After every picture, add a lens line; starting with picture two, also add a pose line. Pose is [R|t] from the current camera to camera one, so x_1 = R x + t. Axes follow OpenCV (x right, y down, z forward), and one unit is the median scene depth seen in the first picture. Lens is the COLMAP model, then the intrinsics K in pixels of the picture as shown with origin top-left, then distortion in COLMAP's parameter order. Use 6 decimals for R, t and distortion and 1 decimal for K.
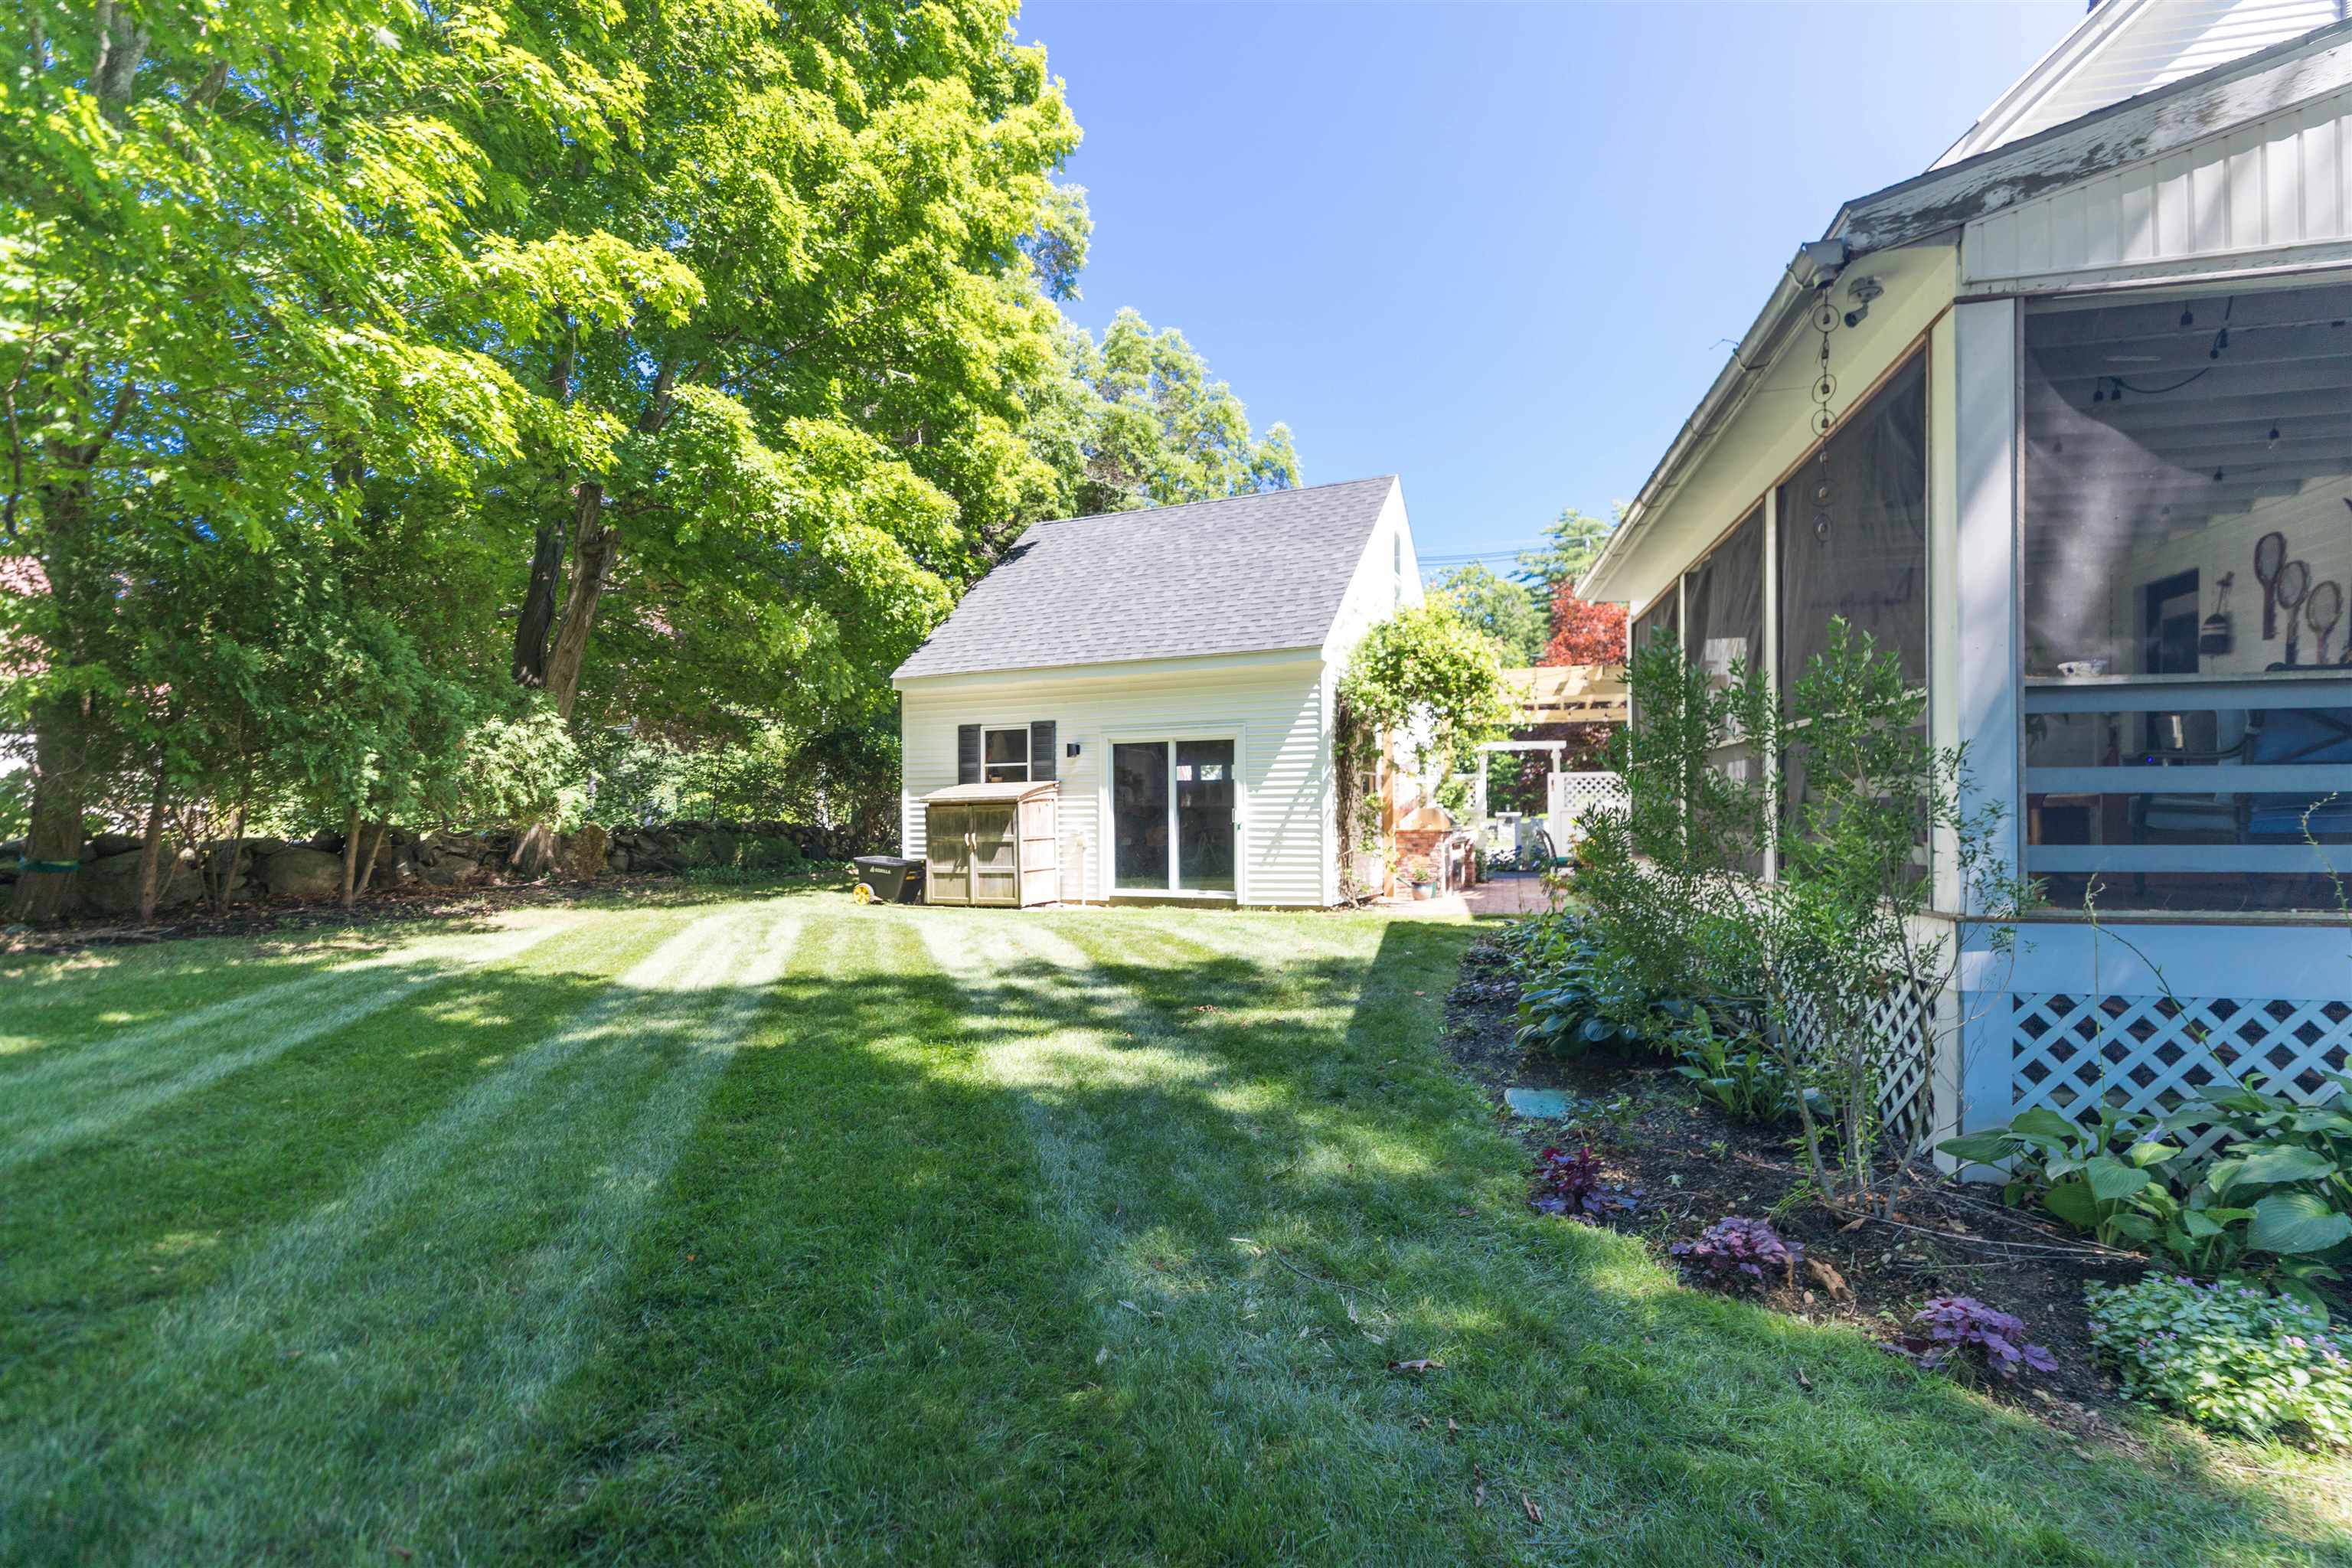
lens RADIAL K [[1096.5, 0, 1172.7], [0, 1096.5, 814.1], [0, 0, 1]] dist [0.001687, 0.000662]
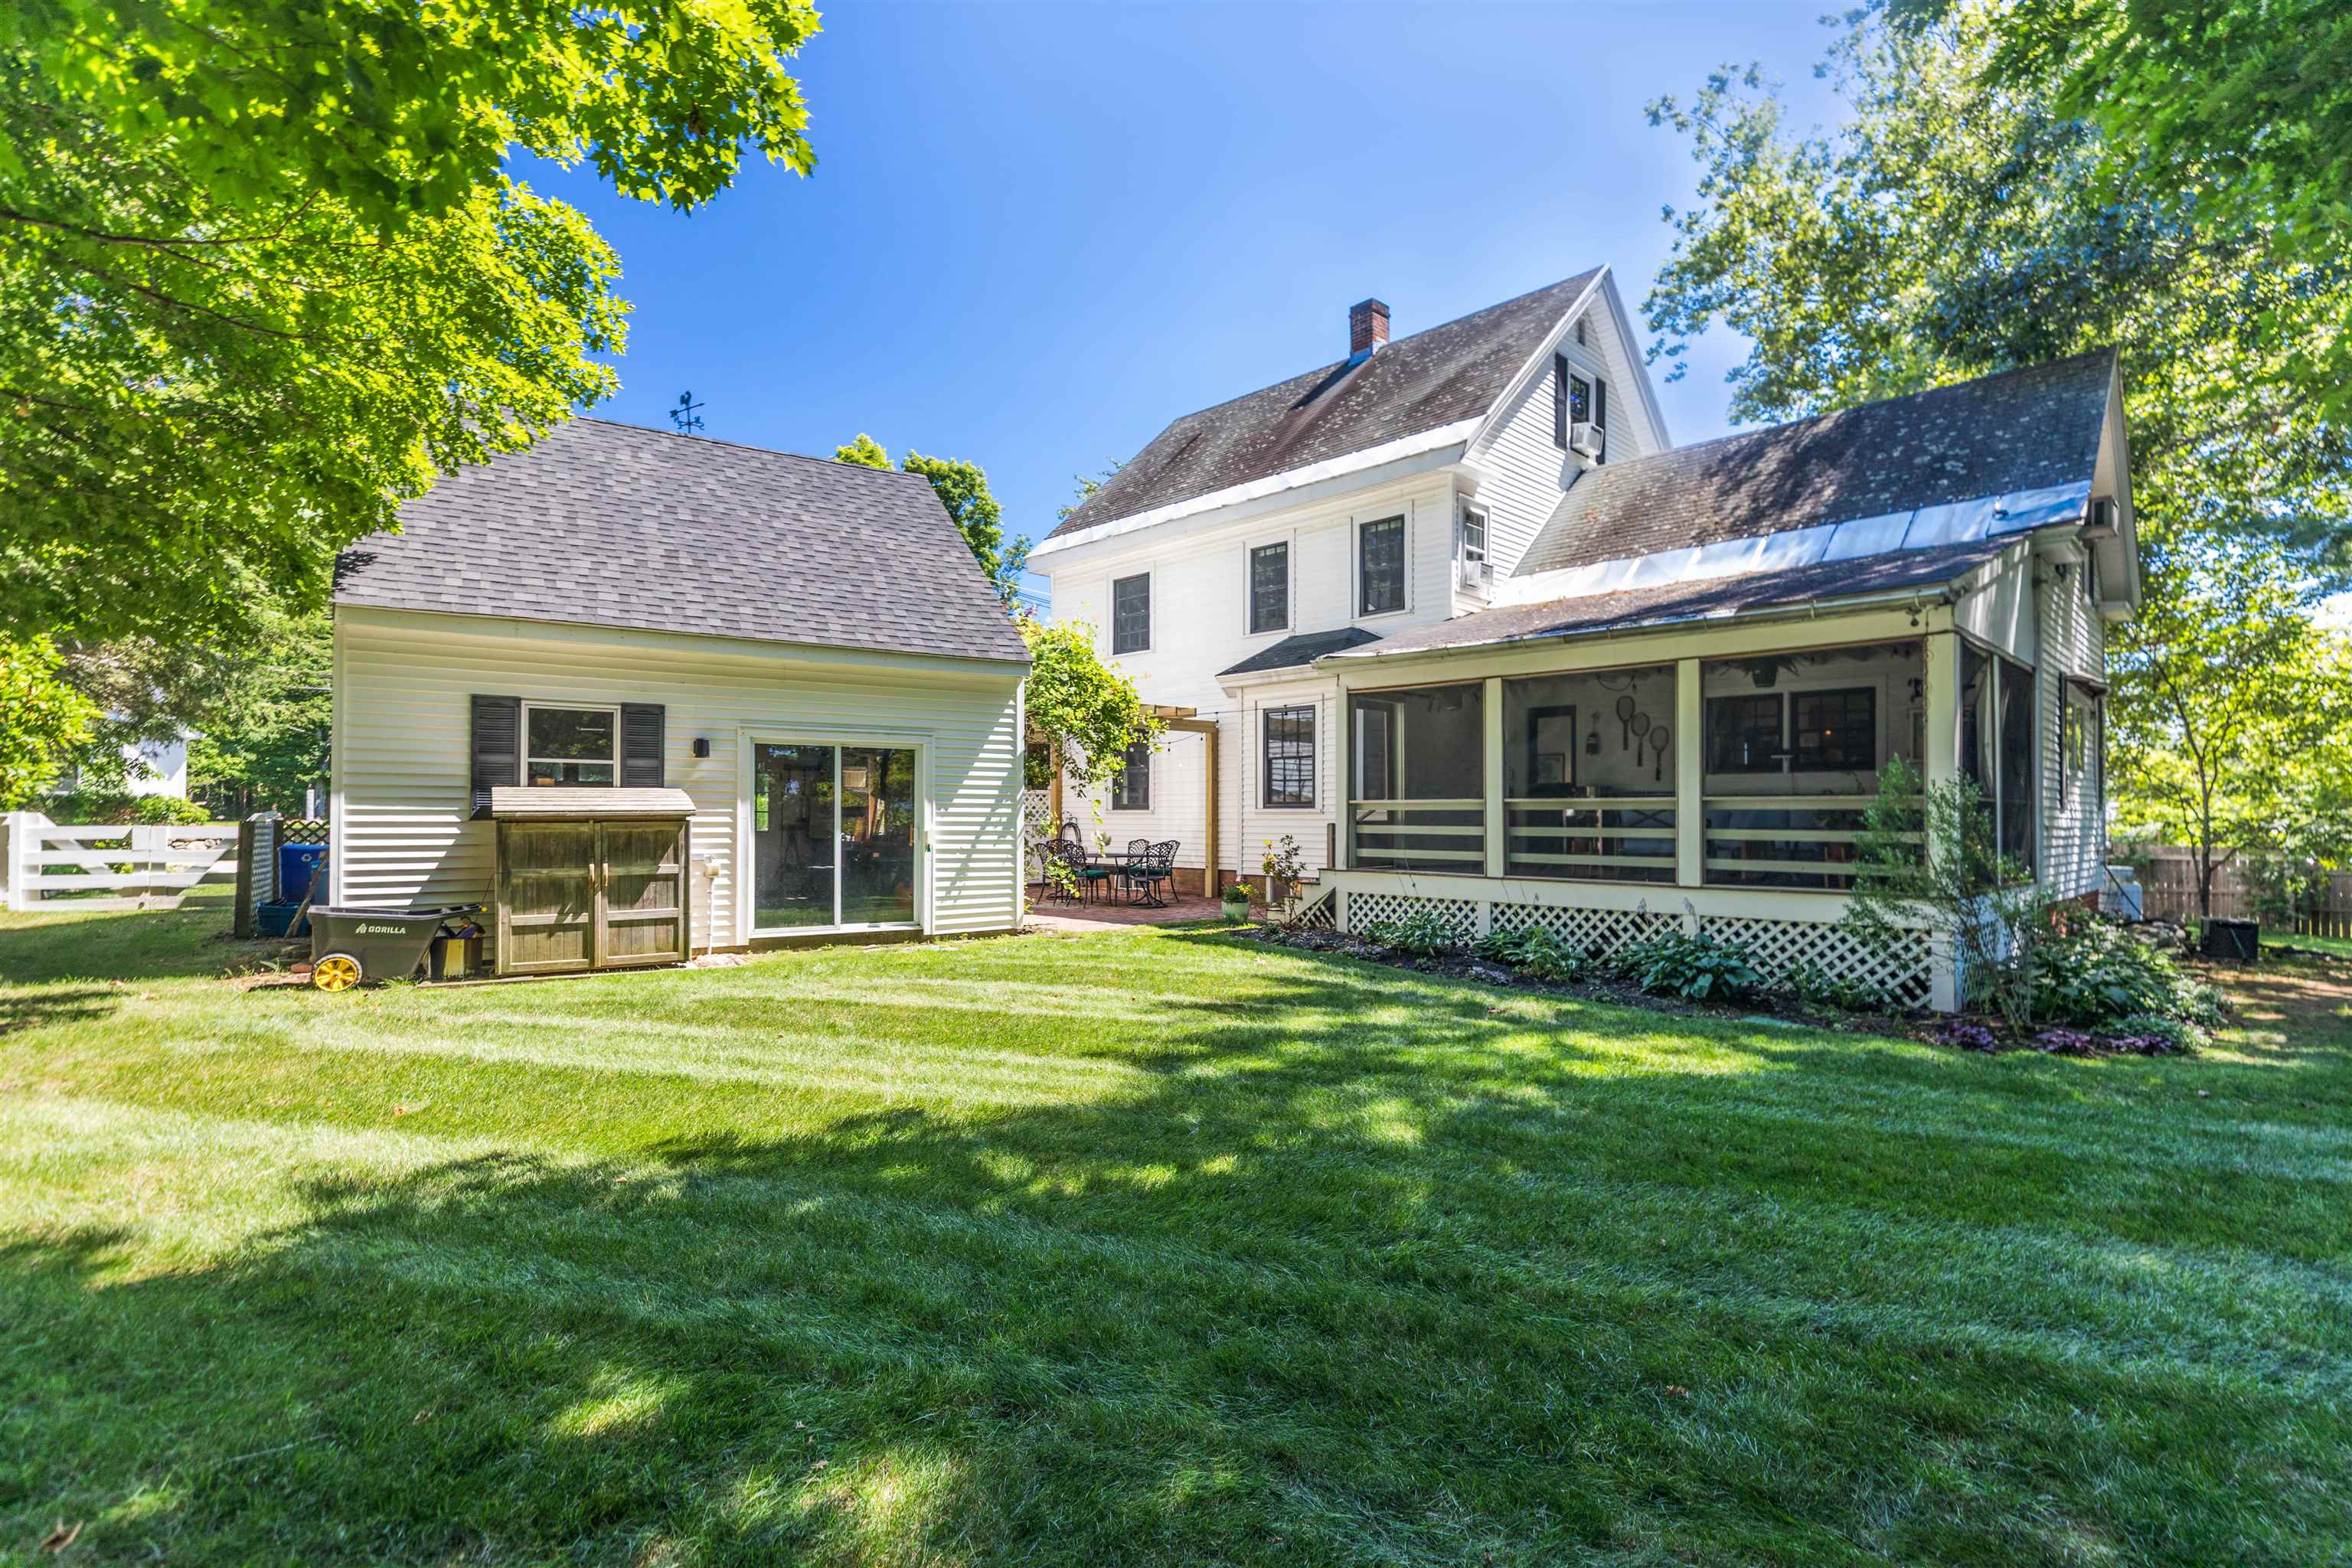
lens RADIAL K [[1096.5, 0, 1172.7], [0, 1096.5, 814.1], [0, 0, 1]] dist [0.001687, 0.000662]
pose [[0.506858, 0.015177, 0.861896, -0.585755], [-0.004562, 0.999878, -0.014925, -0.003959], [-0.862017, 0.003633, 0.506866, 0.359353]]
